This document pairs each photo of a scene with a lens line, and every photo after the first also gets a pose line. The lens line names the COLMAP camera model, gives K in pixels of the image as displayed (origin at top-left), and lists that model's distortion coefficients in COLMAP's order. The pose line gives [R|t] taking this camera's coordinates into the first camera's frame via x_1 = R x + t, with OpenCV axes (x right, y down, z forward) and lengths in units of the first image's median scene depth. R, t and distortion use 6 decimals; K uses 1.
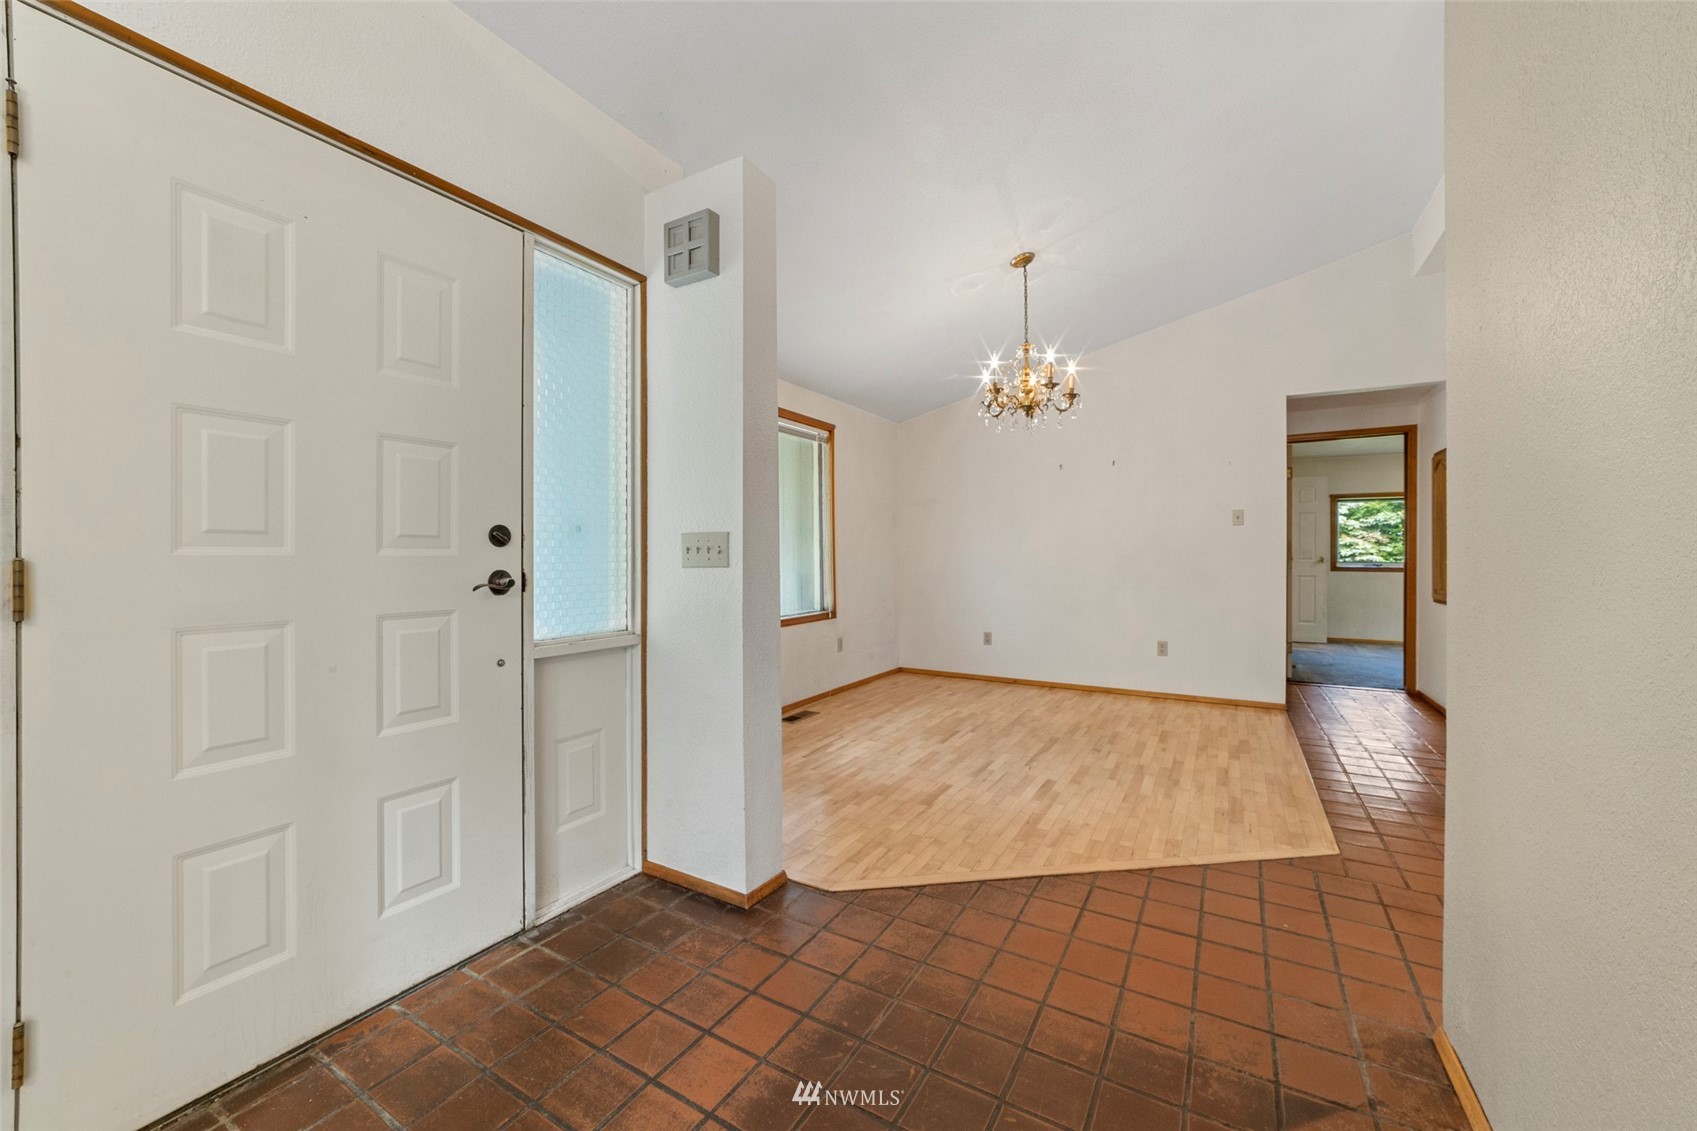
lens RADIAL K [[645.7, 0, 852.3], [0, 645.7, 556.3], [0, 0, 1]] dist [-0.003767, 0.000382]
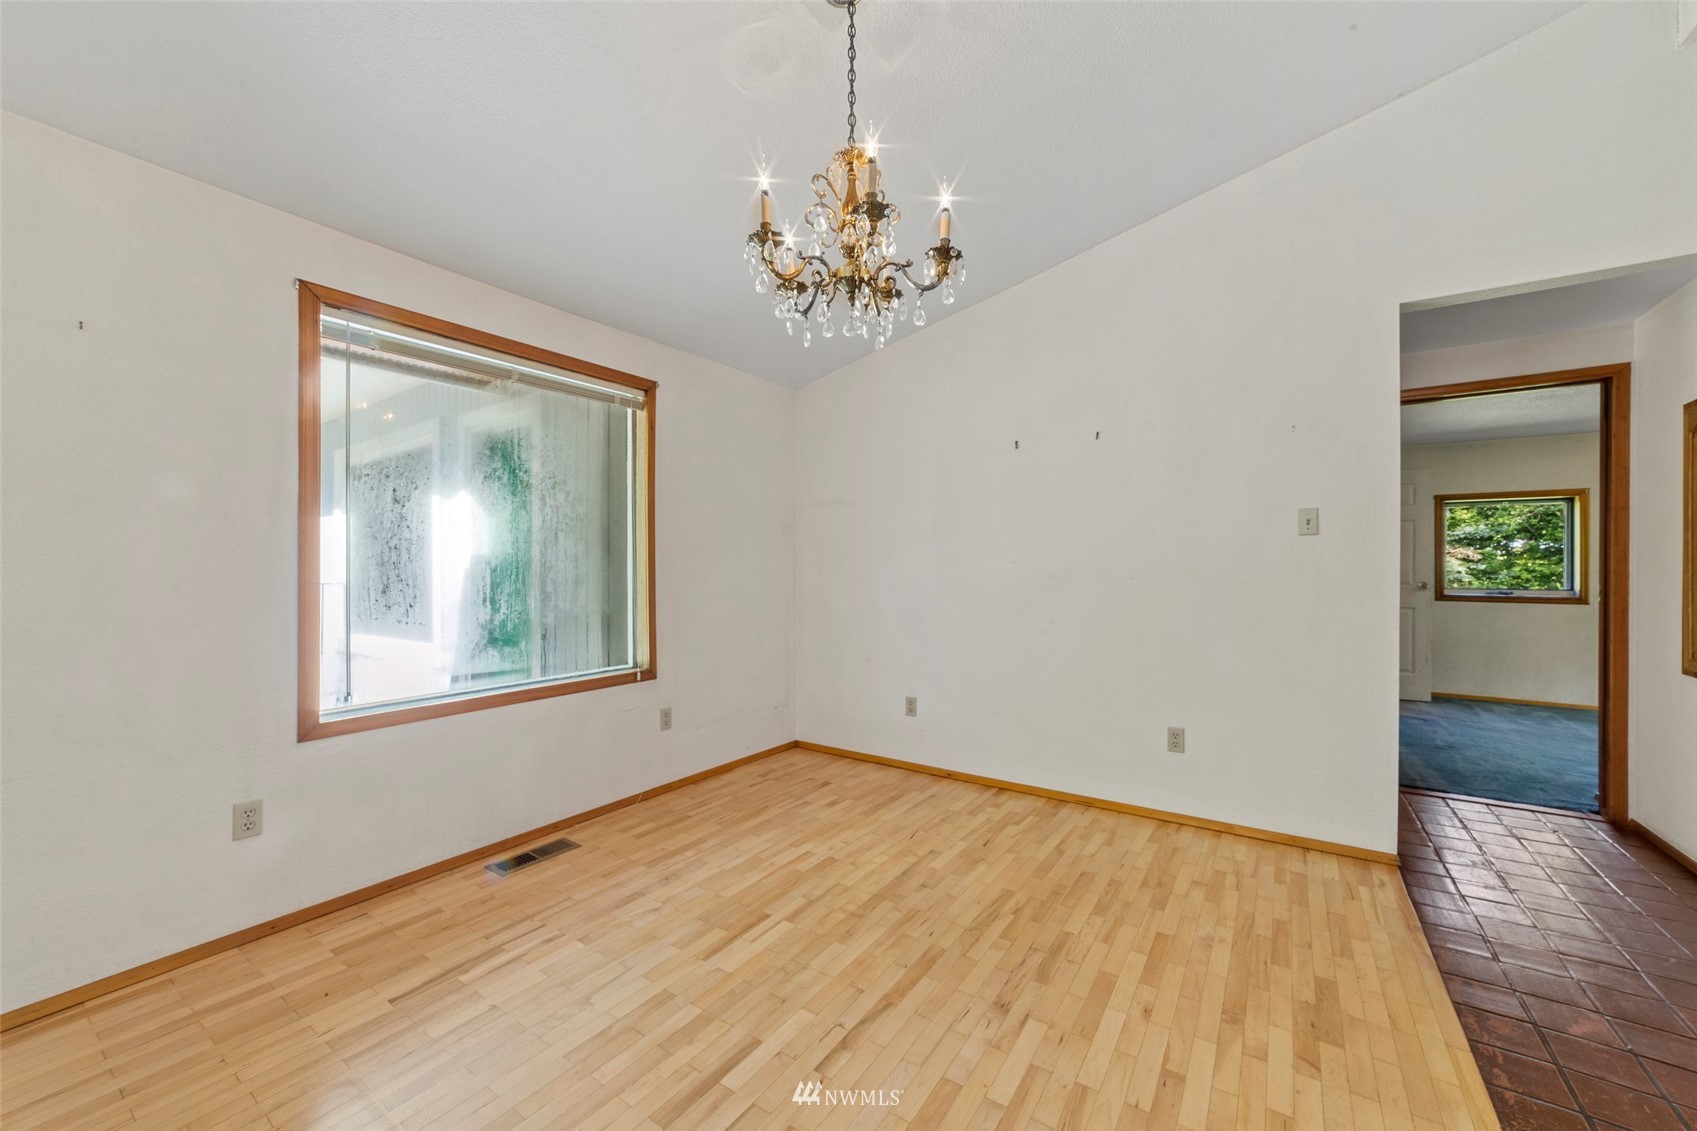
lens RADIAL K [[645.7, 0, 843.5], [0, 645.7, 572.7], [0, 0, 1]] dist [-0.003767, 0.000382]
pose [[0.997247, 0.003207, -0.074078, 0.215745], [-0.003072, 0.999993, 0.001932, -0.013723], [0.074083, -0.001699, 0.997251, 0.377424]]
